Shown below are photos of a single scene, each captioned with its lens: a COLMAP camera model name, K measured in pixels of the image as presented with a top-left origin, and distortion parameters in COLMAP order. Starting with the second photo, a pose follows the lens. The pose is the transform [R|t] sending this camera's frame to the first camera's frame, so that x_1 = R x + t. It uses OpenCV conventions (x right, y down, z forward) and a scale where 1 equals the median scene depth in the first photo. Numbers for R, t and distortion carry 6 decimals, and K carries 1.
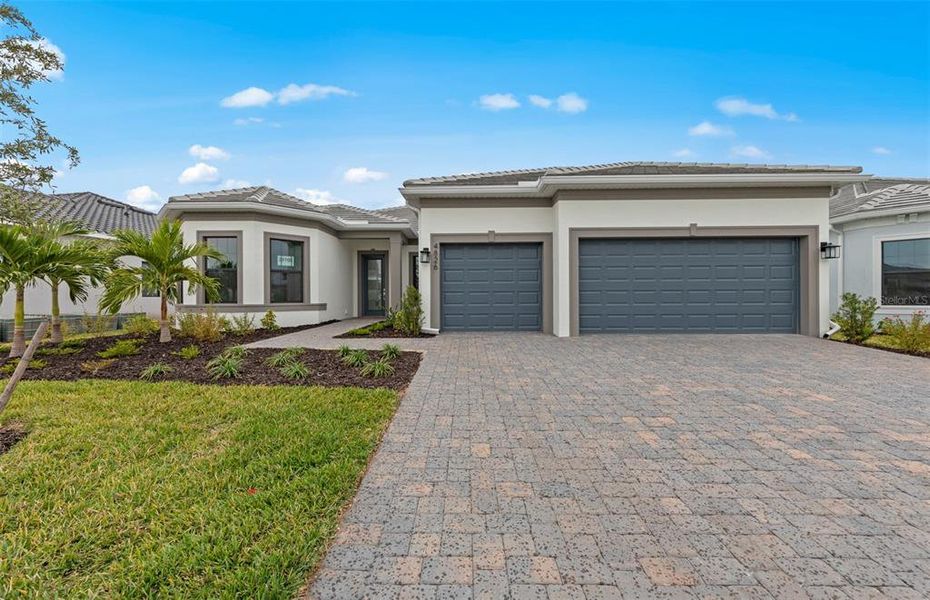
lens RADIAL K [[371.4, 0, 465.9], [0, 371.4, 298.9], [0, 0, 1]] dist [0.007765, -0.000273]
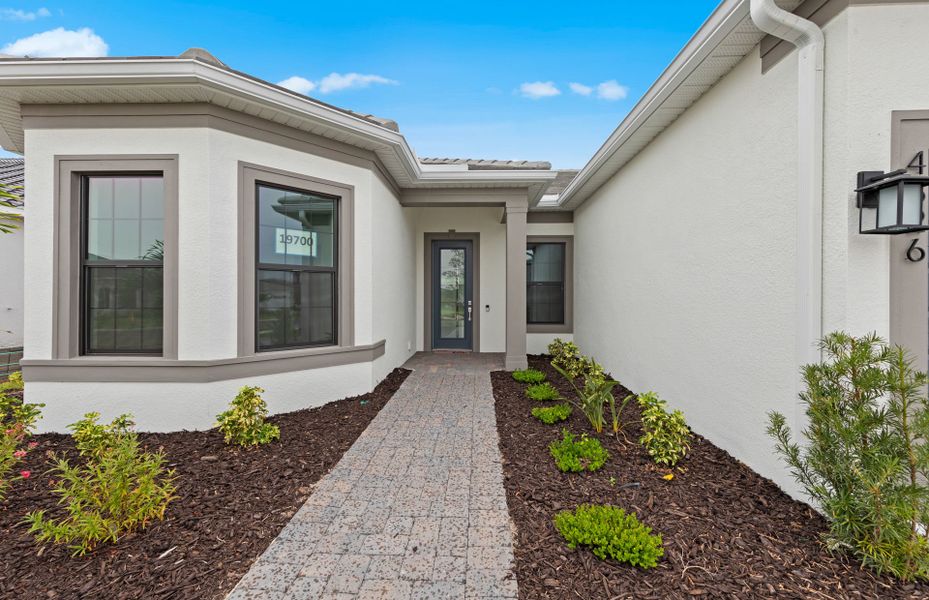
lens RADIAL K [[371.0, 0, 465.4], [0, 371.0, 298.9], [0, 0, 1]] dist [0.007765, -0.000273]
pose [[0.999568, 0.007039, -0.028535, -0.308428], [-0.006967, 0.999972, 0.002623, -0.046633], [0.028553, -0.002424, 0.999589, 0.642430]]
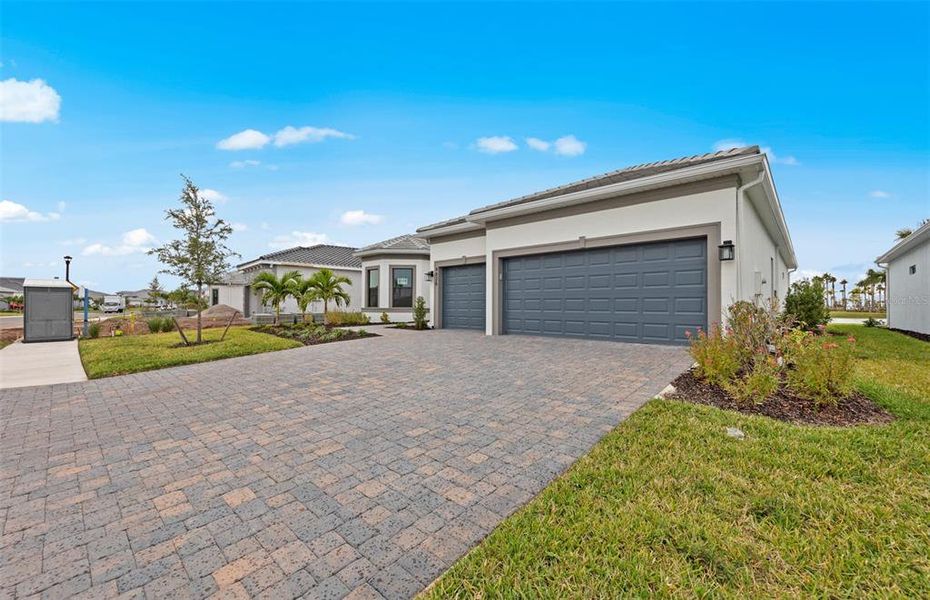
lens RADIAL K [[369.9, 0, 468.1], [0, 369.9, 298.4], [0, 0, 1]] dist [0.007671, -0.000159]
pose [[0.745285, -0.006548, -0.666714, 0.842913], [-0.004007, 0.999890, -0.014300, -0.006118], [0.666734, 0.013329, 0.745177, -0.005327]]
